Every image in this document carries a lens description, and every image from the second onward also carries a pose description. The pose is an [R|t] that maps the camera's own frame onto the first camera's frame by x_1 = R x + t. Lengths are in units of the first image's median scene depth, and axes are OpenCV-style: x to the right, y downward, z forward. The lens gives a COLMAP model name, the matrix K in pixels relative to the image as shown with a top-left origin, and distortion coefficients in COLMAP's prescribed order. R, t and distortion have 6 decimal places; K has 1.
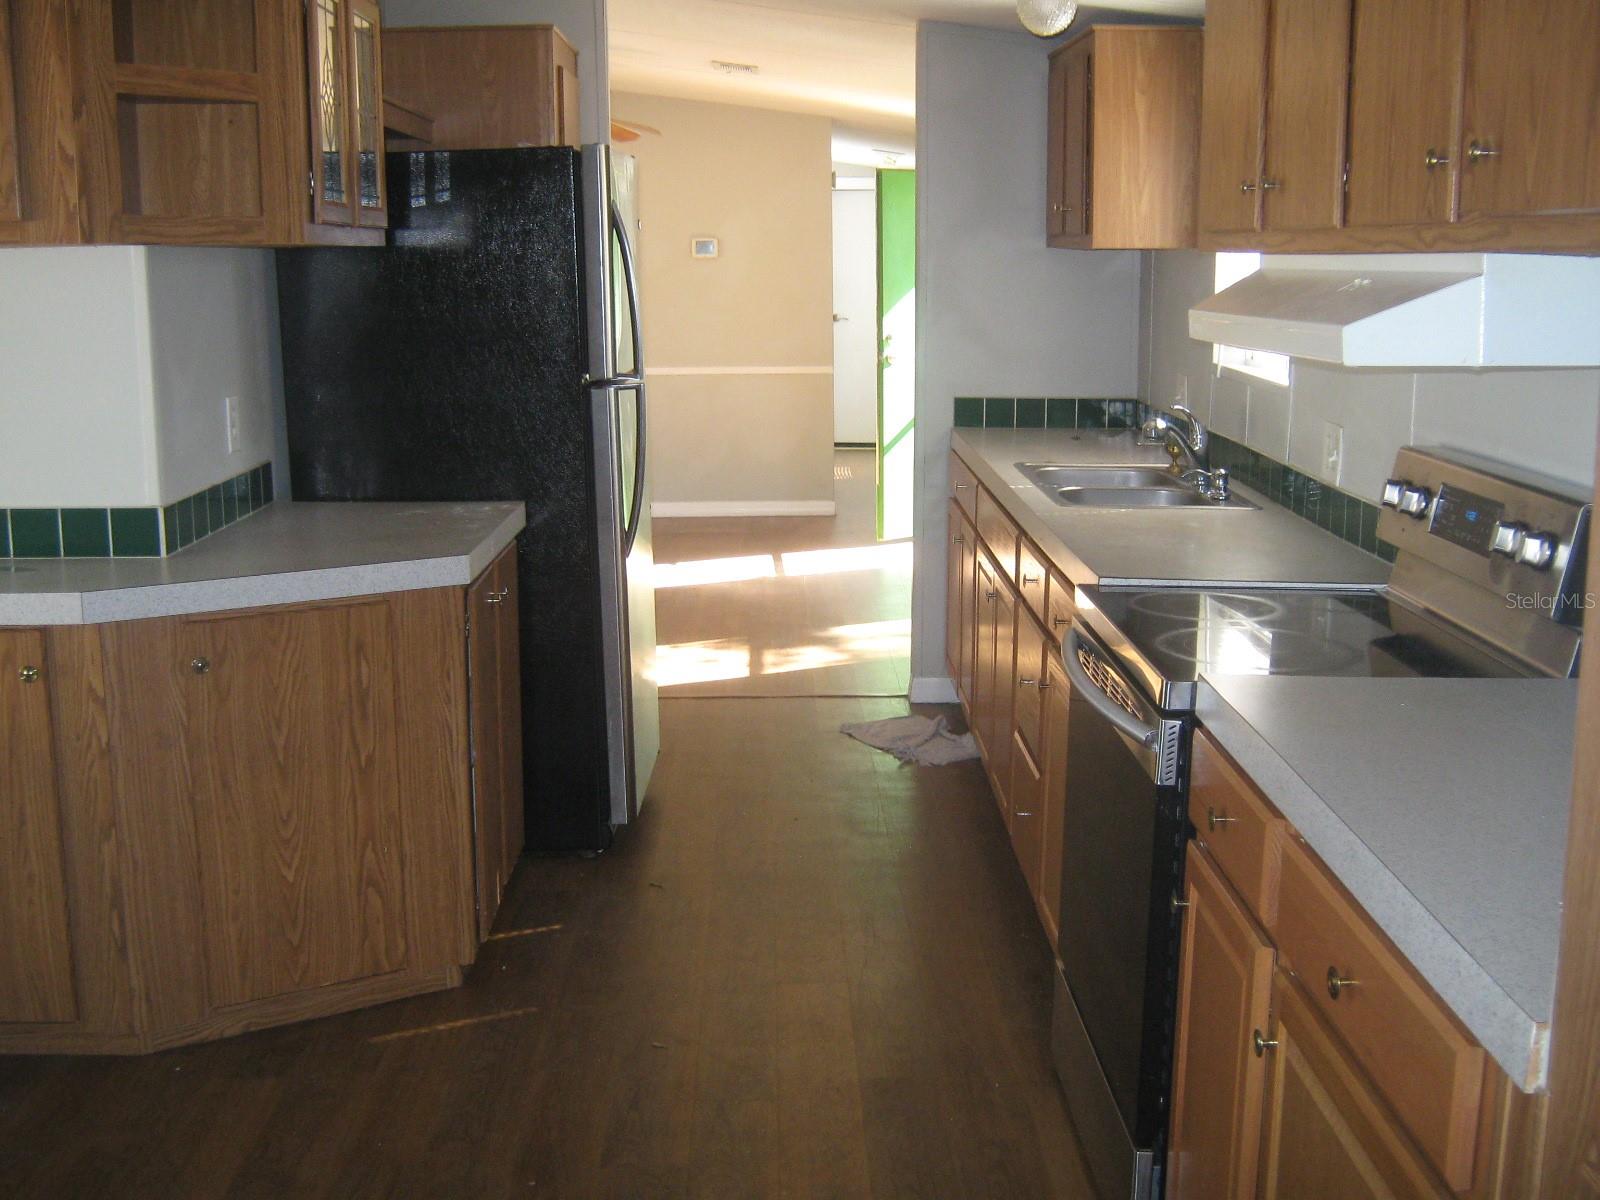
lens RADIAL K [[1805.7, 0, 800.0], [0, 1805.7, 600.0], [0, 0, 1]] dist [-0.060214, 0.006151]
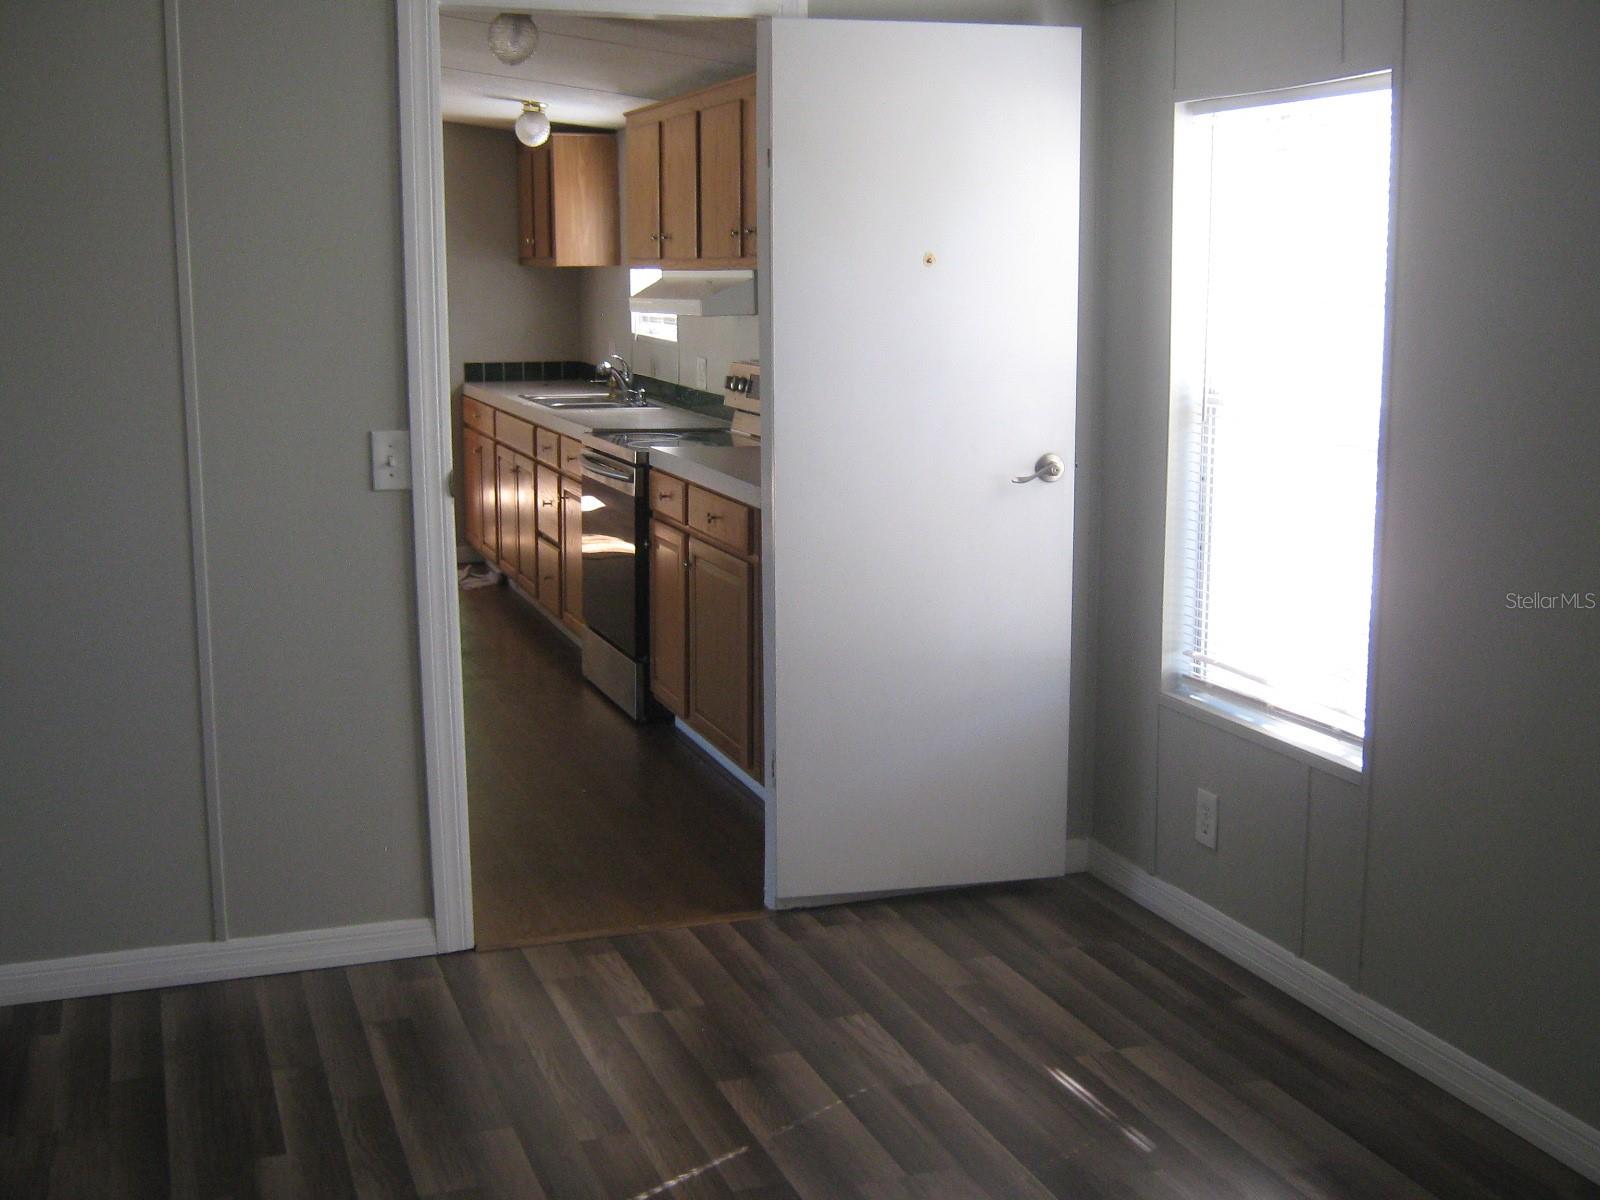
lens RADIAL K [[1805.7, 0, 800.0], [0, 1805.7, 600.0], [0, 0, 1]] dist [-0.060214, 0.006151]
pose [[0.943720, -0.057494, 0.325710, -0.235373], [0.059149, 0.998237, 0.004826, 0.150680], [-0.325413, 0.014711, 0.945457, -0.818275]]
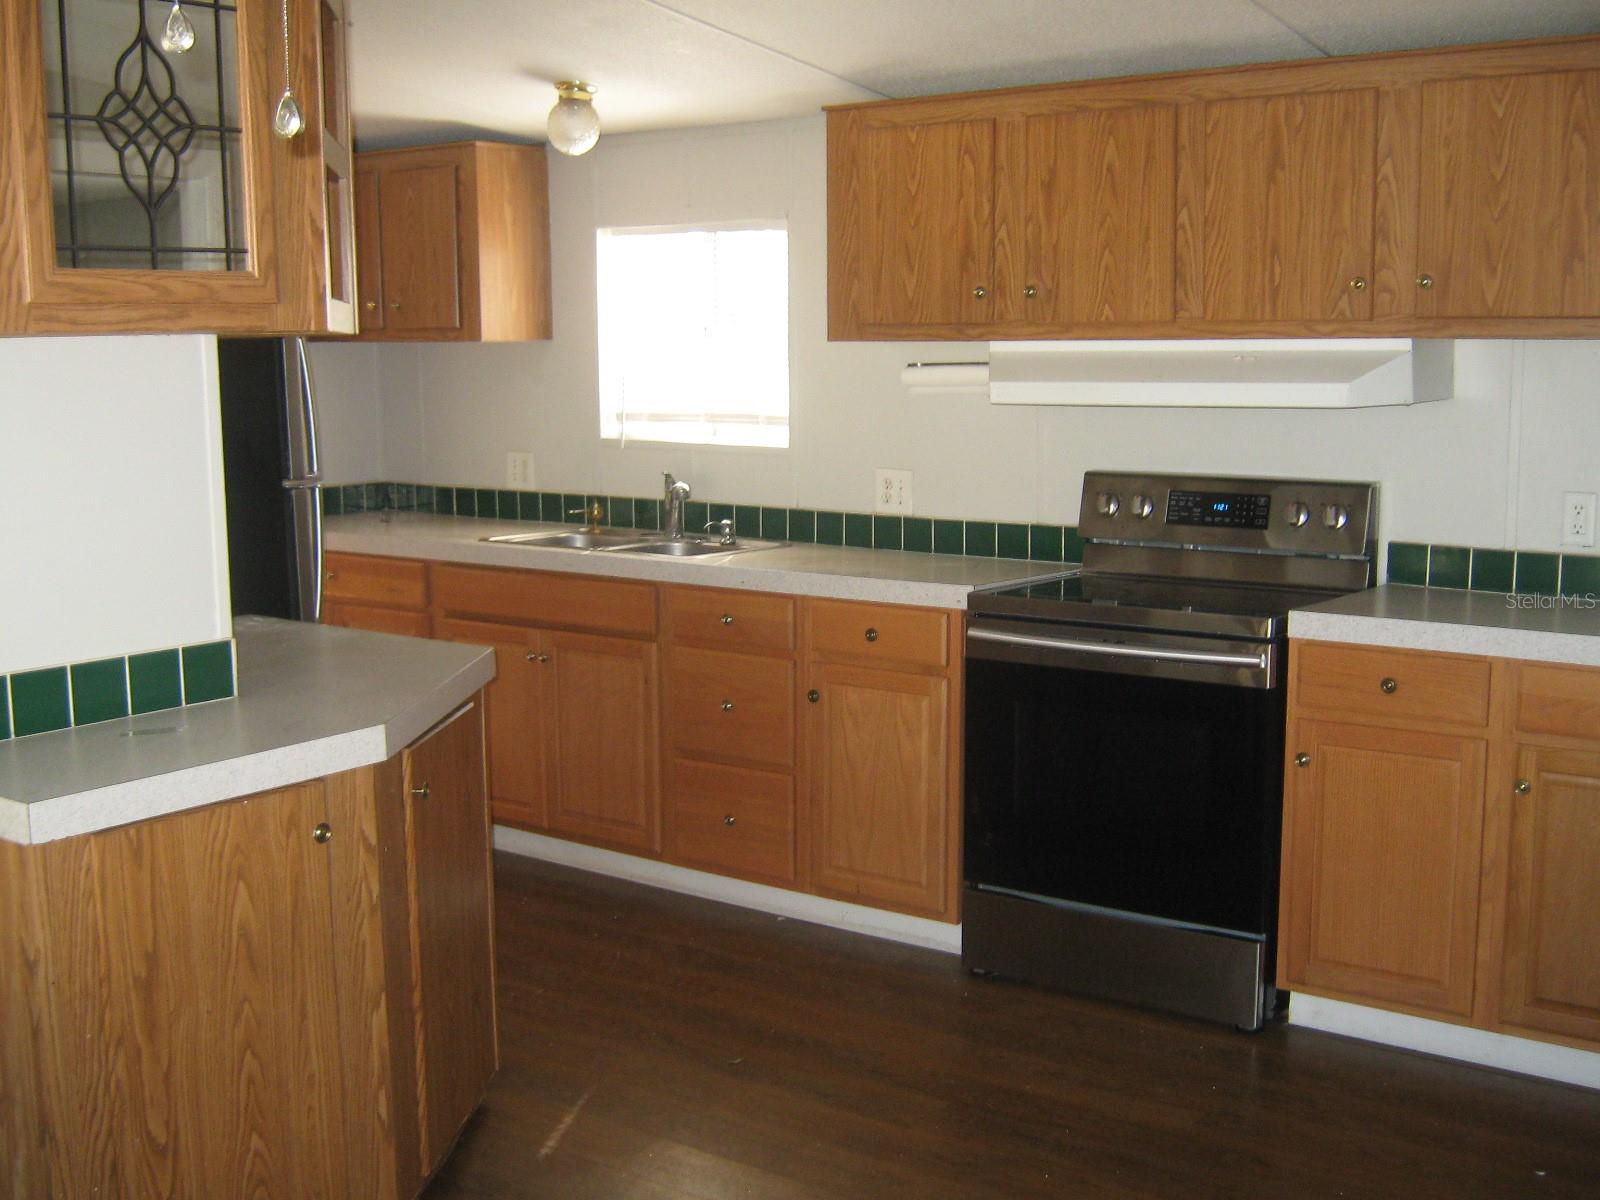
lens RADIAL K [[1805.7, 0, 800.0], [0, 1805.7, 600.0], [0, 0, 1]] dist [-0.060214, 0.006151]
pose [[0.618471, -0.115325, 0.777299, -0.748865], [0.156341, 0.987456, 0.022110, -0.041062], [-0.770098, 0.107849, 0.628743, 0.218404]]
